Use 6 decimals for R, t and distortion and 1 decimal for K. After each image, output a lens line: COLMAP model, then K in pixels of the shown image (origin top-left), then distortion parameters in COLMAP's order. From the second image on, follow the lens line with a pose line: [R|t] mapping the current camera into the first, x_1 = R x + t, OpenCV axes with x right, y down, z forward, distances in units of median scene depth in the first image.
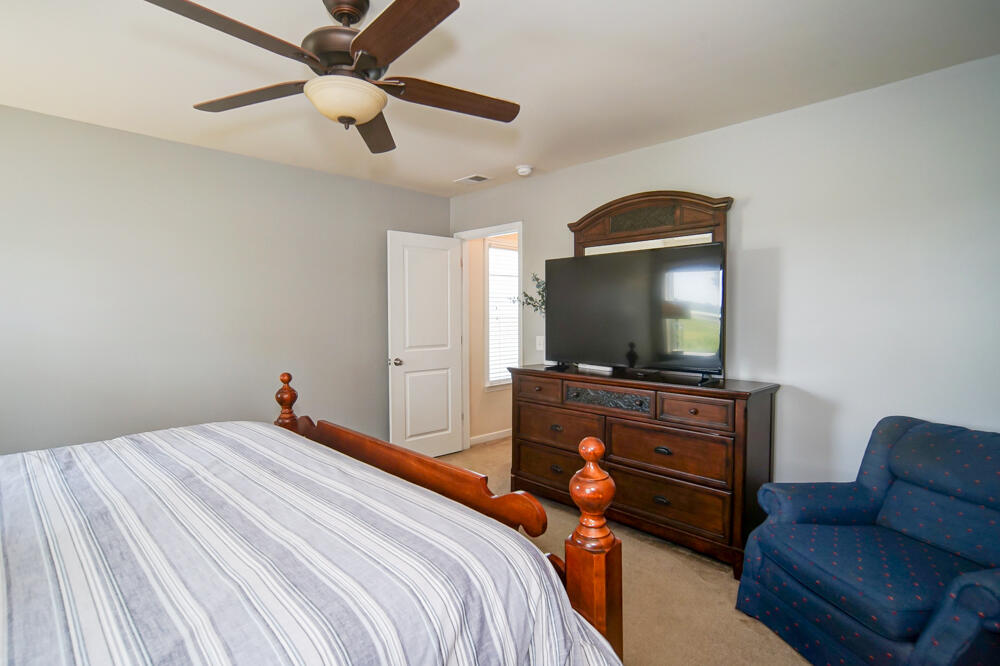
lens RADIAL K [[500.3, 0, 500.0], [0, 500.3, 333.0], [0, 0, 1]] dist [-0.032365, 0.018498]
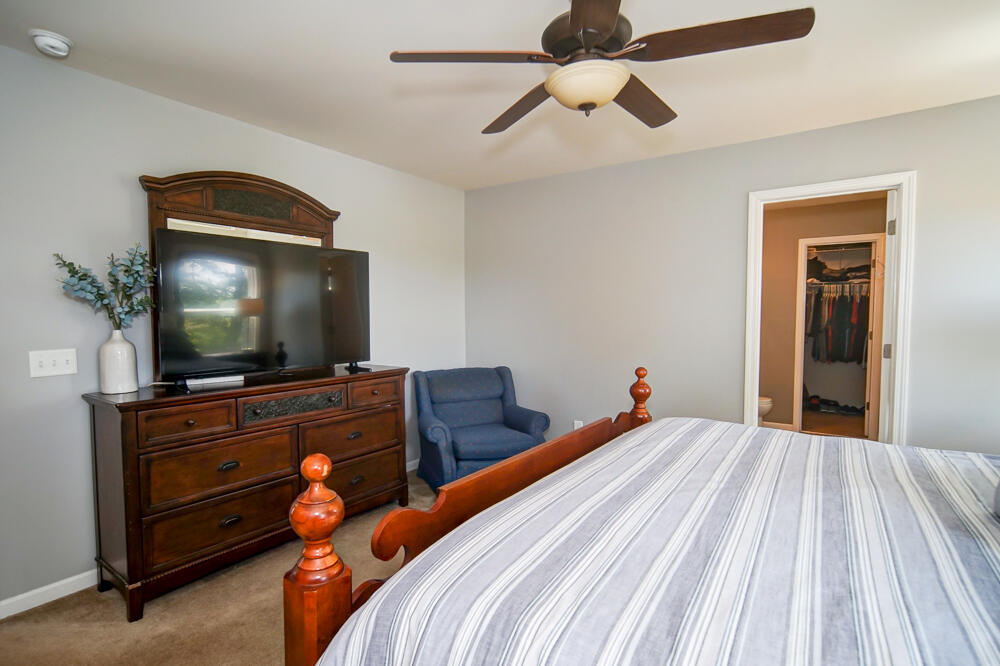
lens RADIAL K [[500.3, 0, 500.0], [0, 500.3, 333.0], [0, 0, 1]] dist [-0.032365, 0.018498]
pose [[-0.182969, -0.039146, 0.982339, -0.790053], [0.039269, 0.998119, 0.047089, -0.027792], [-0.982334, 0.047191, -0.181088, 0.863583]]
